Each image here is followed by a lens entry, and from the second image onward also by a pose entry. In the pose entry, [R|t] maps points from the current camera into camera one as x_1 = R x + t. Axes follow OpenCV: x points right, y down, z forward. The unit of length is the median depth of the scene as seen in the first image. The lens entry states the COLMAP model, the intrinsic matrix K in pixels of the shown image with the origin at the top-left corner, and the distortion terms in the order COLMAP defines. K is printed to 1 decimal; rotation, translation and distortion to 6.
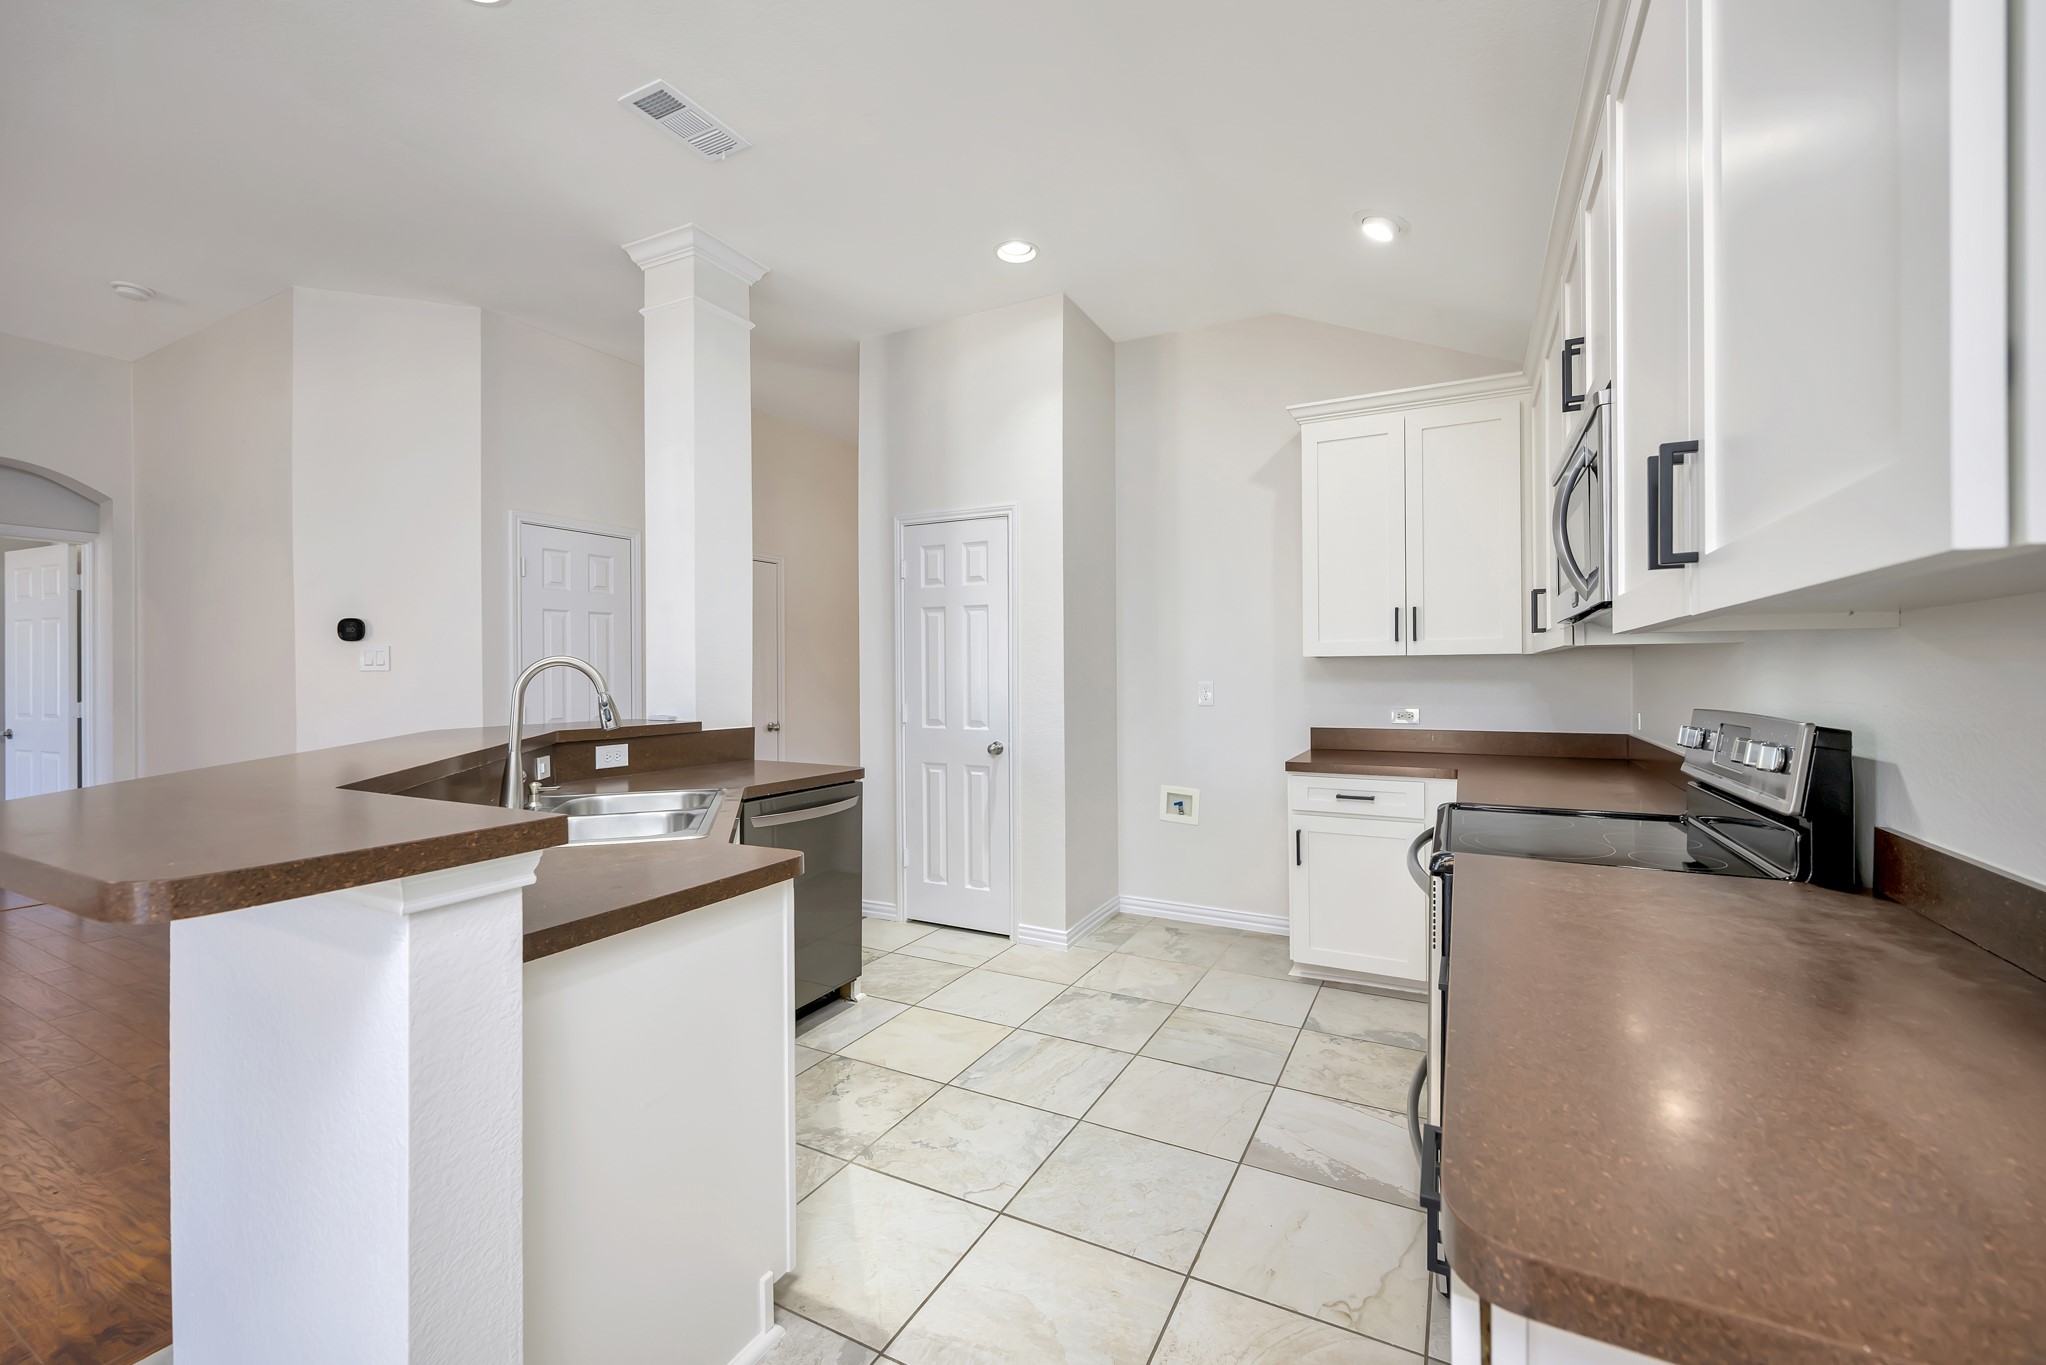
lens RADIAL K [[824.9, 0, 1024.3], [0, 824.9, 674.0], [0, 0, 1]] dist [0.000992, 0.000163]
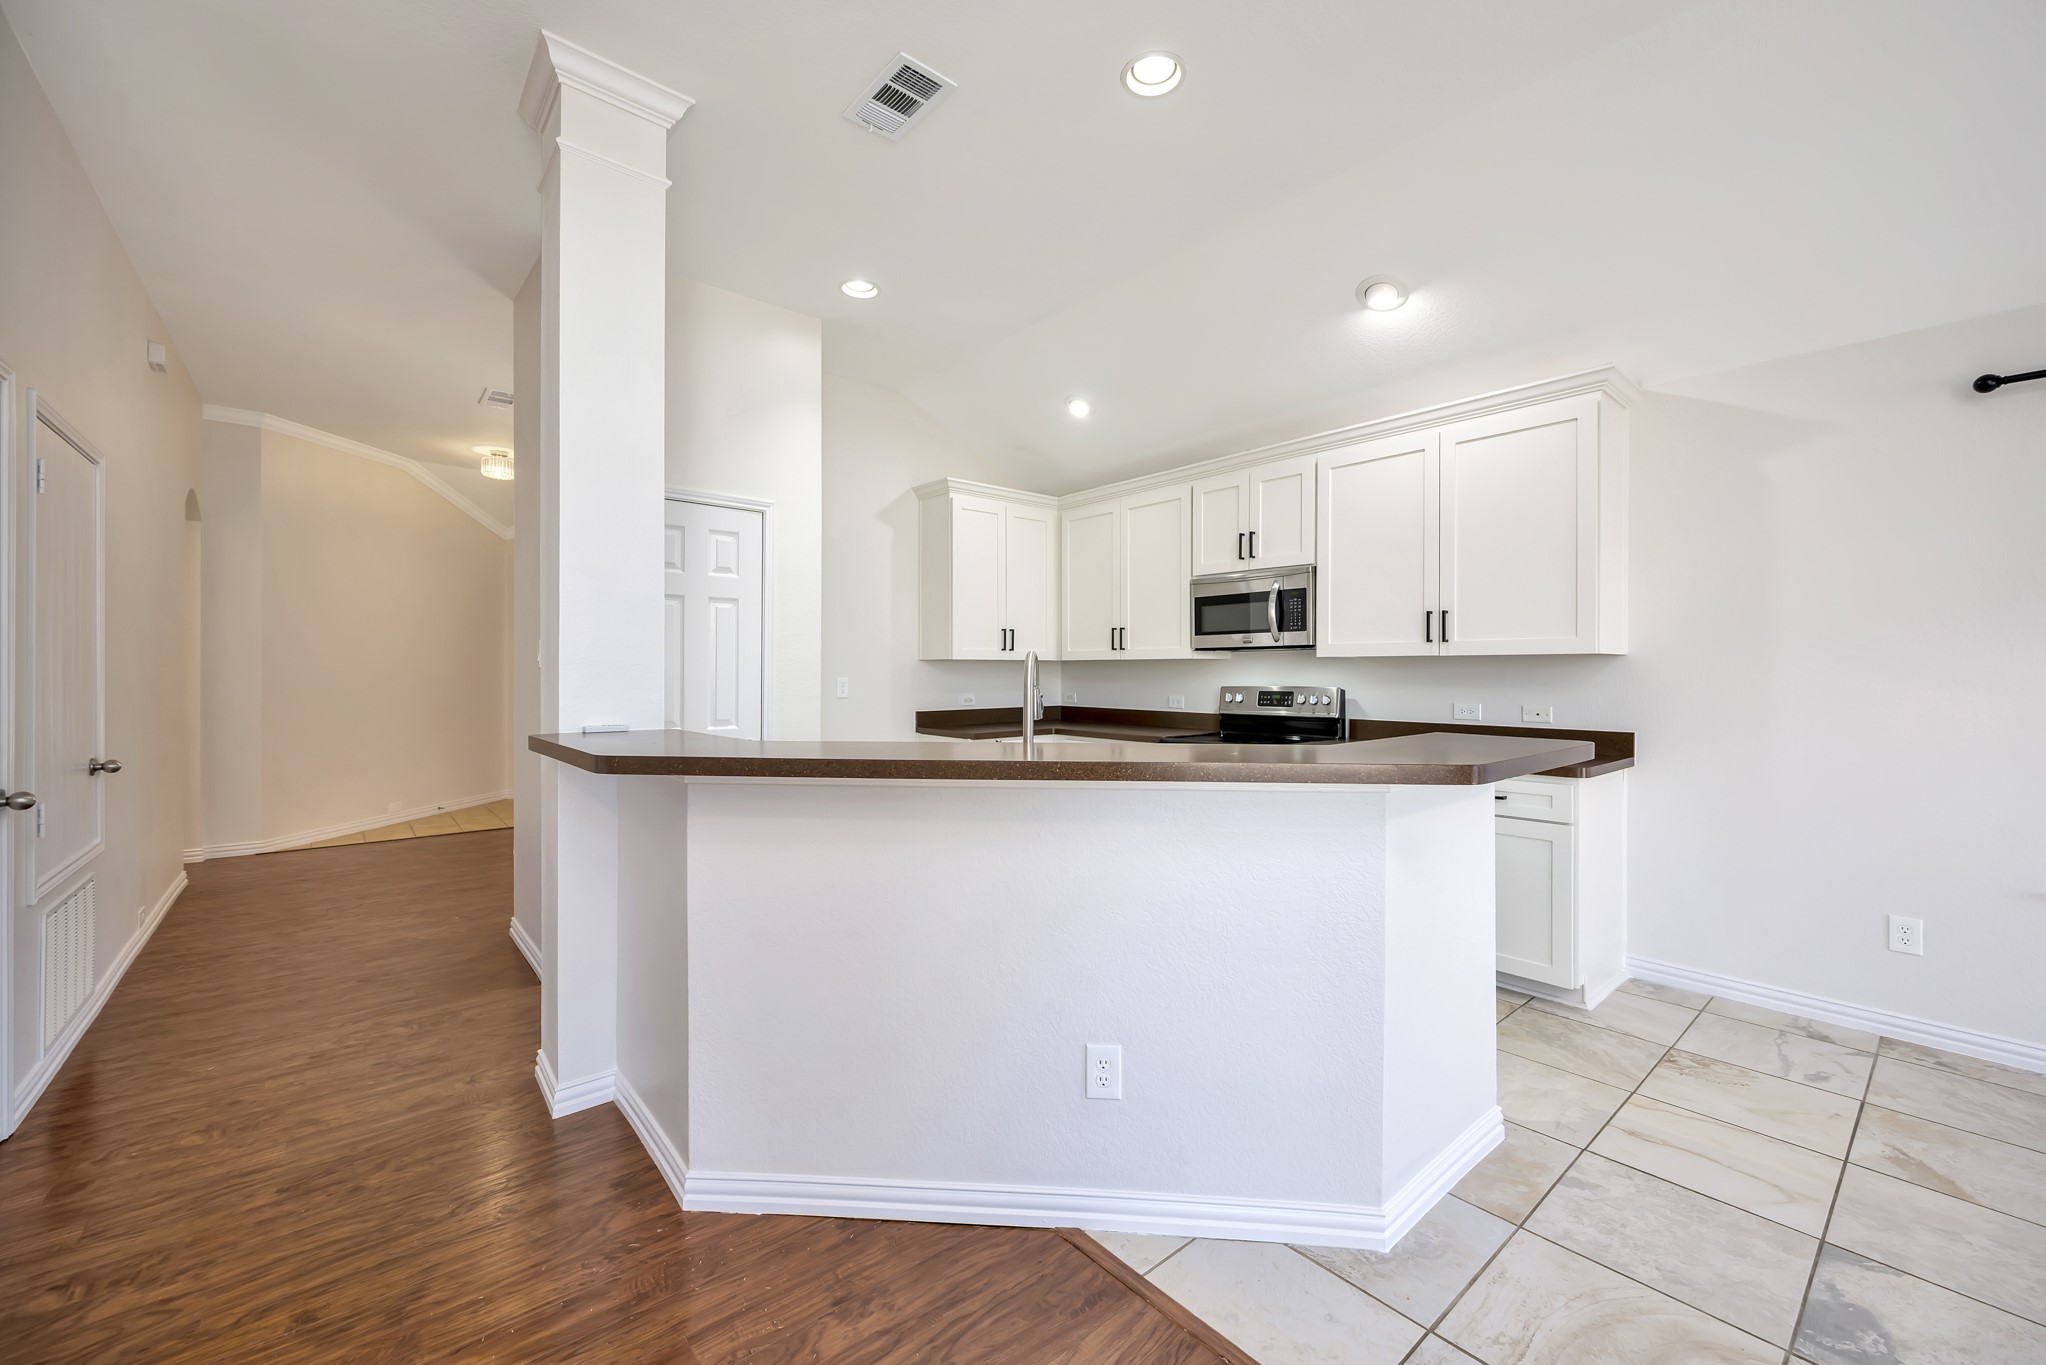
lens RADIAL K [[824.9, 0, 1021.4], [0, 824.9, 677.8], [0, 0, 1]] dist [0.000992, 0.000163]
pose [[0.382429, -0.001872, 0.923983, -0.856503], [0.003323, 0.999994, 0.000651, 0.009910], [-0.923979, 0.002821, 0.382433, 0.337922]]
